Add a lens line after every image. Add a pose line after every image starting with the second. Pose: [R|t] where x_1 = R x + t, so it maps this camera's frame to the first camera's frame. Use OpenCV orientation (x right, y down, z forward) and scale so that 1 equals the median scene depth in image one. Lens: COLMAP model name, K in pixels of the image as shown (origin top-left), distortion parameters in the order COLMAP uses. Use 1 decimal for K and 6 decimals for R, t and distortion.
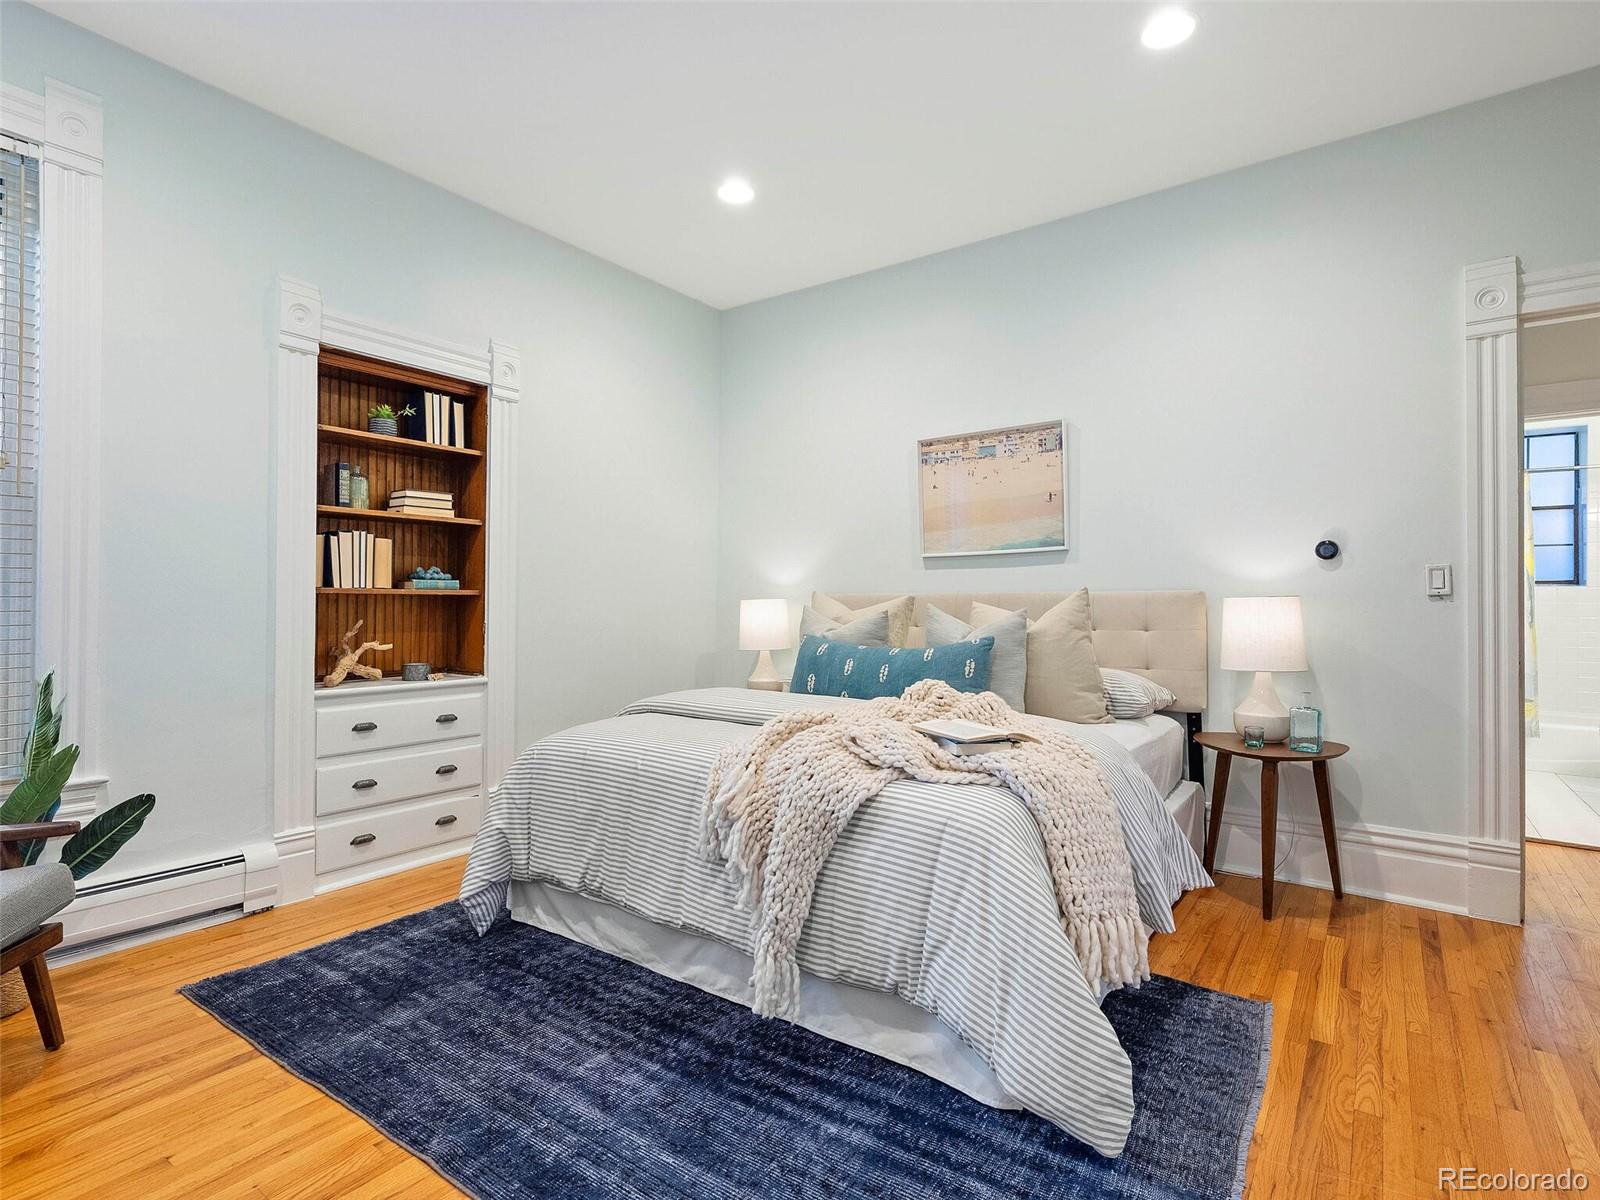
lens RADIAL K [[839.5, 0, 788.5], [0, 839.5, 584.1], [0, 0, 1]] dist [0.000802, -0.001928]
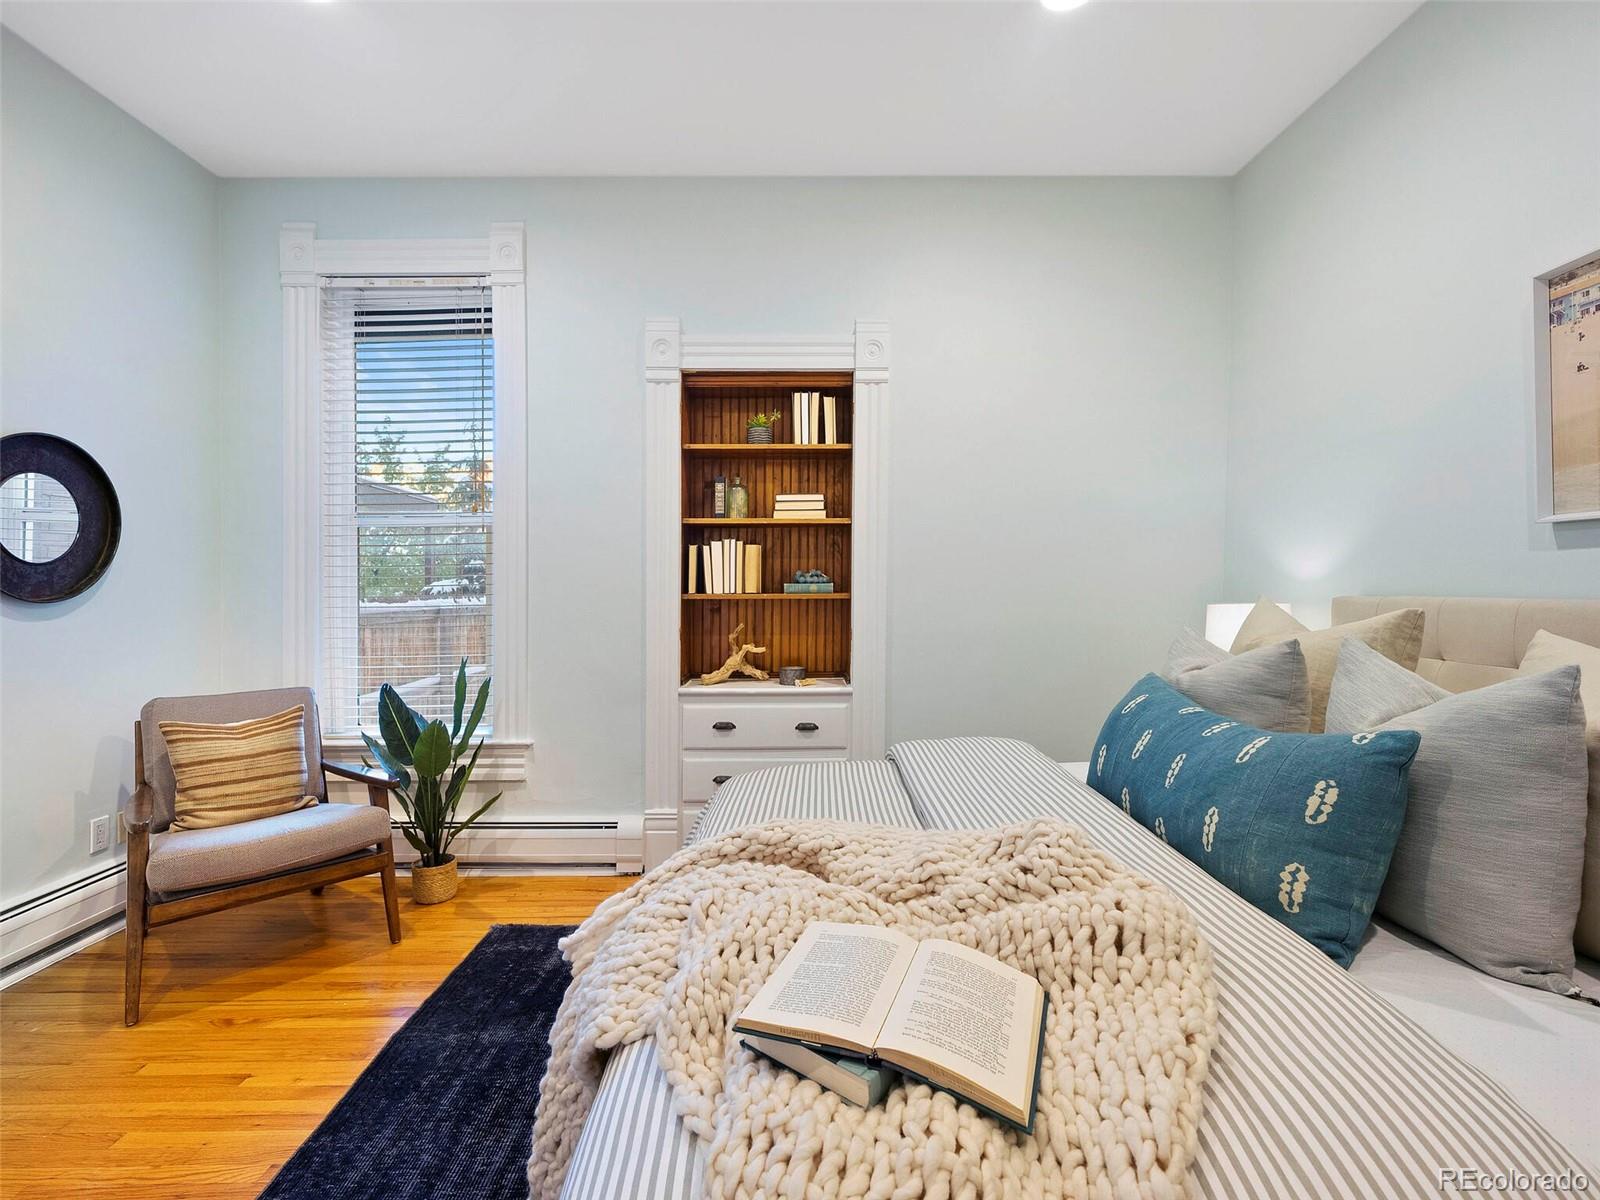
lens RADIAL K [[770.3, 0, 793.5], [0, 770.3, 587.9], [0, 0, 1]] dist [0.002368, -0.001681]
pose [[0.590072, -0.001690, -0.807349, 0.325745], [0.024046, 0.999591, 0.015483, -0.015440], [0.806992, -0.028549, 0.589872, 0.503449]]
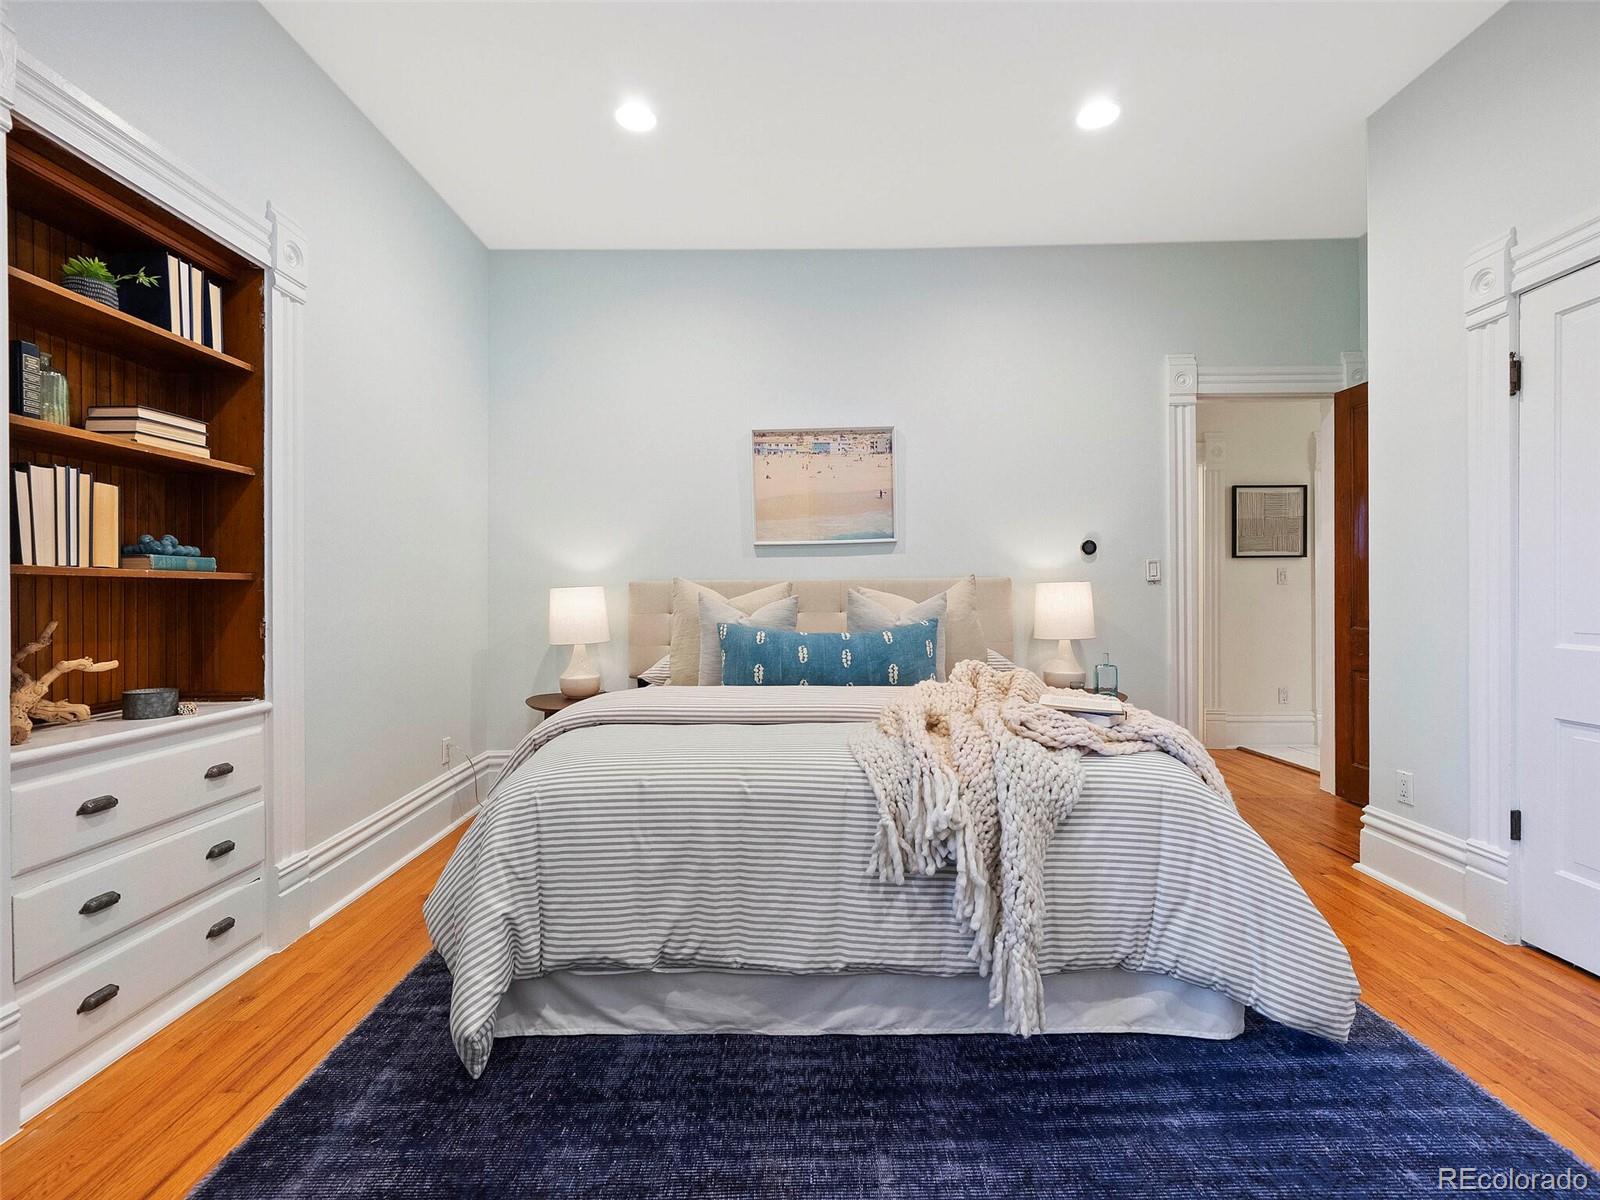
lens RADIAL K [[745.2, 0, 807.1], [0, 745.2, 586.9], [0, 0, 1]] dist [-0.001837, -0.001122]
pose [[0.802760, -0.002710, 0.596296, -0.416691], [-0.004911, 0.999926, 0.011156, 0.010944], [-0.596282, -0.011884, 0.802687, 0.295157]]
